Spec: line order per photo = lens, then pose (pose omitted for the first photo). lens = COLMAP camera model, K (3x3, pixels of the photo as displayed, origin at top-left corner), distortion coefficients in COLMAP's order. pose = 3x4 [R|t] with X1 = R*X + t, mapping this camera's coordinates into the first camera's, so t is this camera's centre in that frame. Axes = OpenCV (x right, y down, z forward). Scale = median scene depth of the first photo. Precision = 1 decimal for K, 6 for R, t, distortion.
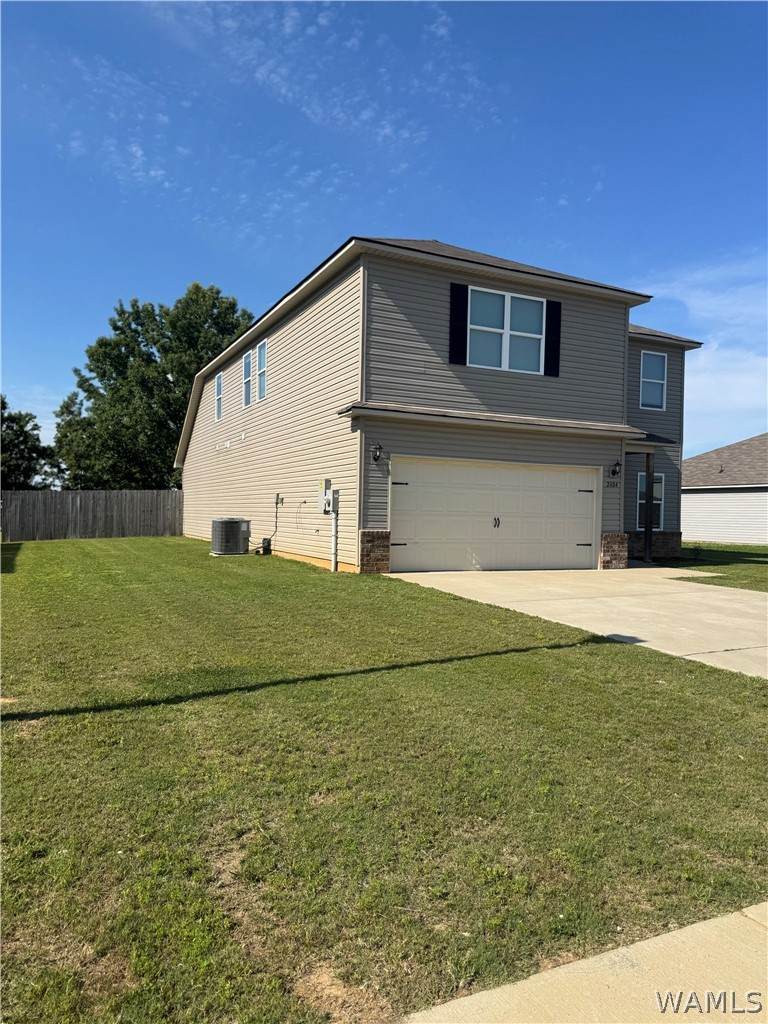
lens RADIAL K [[708.7, 0, 384.0], [0, 708.7, 512.0], [0, 0, 1]] dist [0.141427, -0.173069]
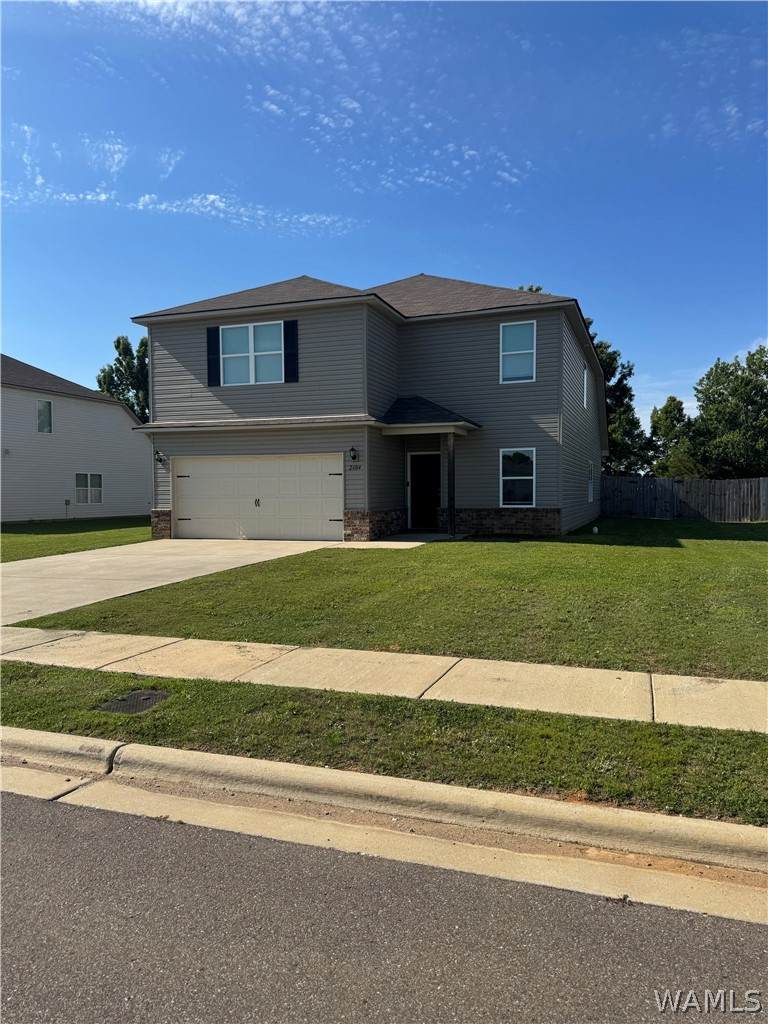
lens RADIAL K [[708.7, 0, 384.0], [0, 708.7, 512.0], [0, 0, 1]] dist [0.141427, -0.173069]
pose [[0.698409, -0.005166, -0.715680, 1.223599], [0.023624, 0.999595, 0.015839, 0.016400], [0.715309, -0.027970, 0.698248, 0.258557]]
